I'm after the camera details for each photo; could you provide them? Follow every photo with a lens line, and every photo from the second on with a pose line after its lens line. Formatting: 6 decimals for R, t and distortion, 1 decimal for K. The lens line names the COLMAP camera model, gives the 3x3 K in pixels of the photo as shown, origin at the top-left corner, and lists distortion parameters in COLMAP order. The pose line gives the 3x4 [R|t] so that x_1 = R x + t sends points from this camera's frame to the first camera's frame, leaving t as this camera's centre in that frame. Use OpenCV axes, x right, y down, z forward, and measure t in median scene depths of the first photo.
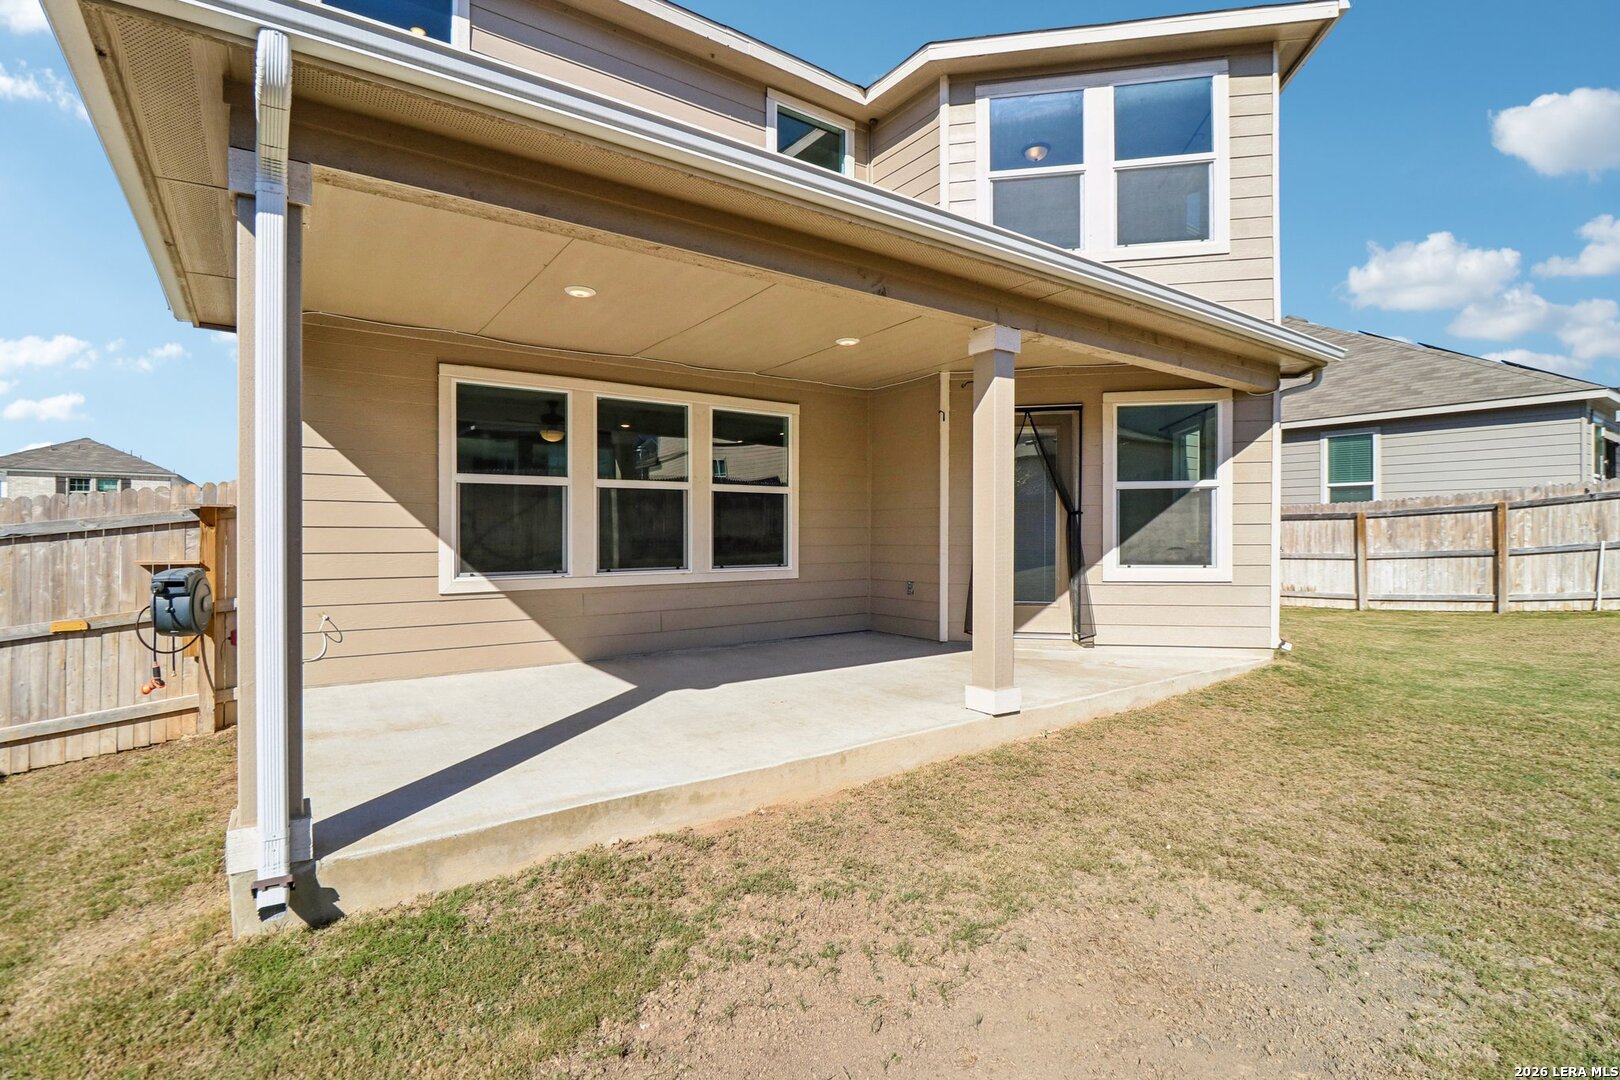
lens RADIAL K [[763.3, 0, 793.2], [0, 763.3, 527.0], [0, 0, 1]] dist [-0.006043, -0.009858]
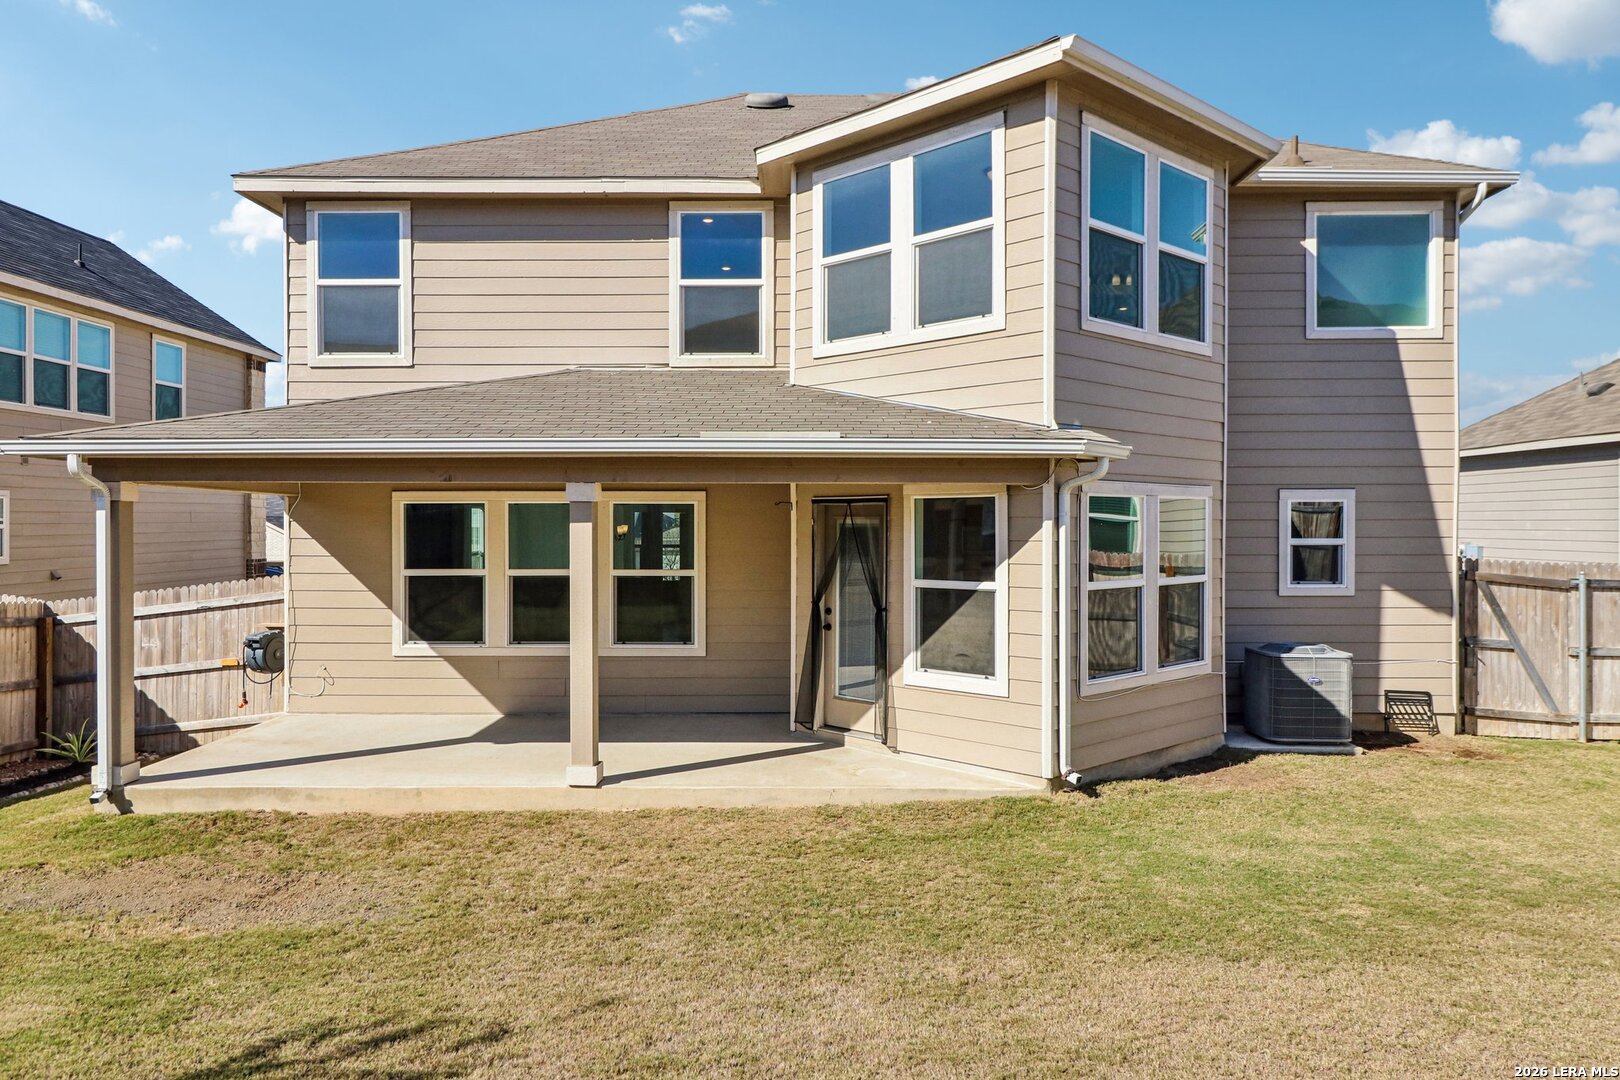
lens RADIAL K [[1158.6, 0, 826.6], [0, 1158.6, 521.2], [0, 0, 1]] dist [0.006228, -0.007487]
pose [[0.815354, 0.001275, -0.578961, 1.306054], [0.001479, 0.999990, 0.004286, -0.154209], [0.578961, -0.004351, 0.815344, -0.255588]]
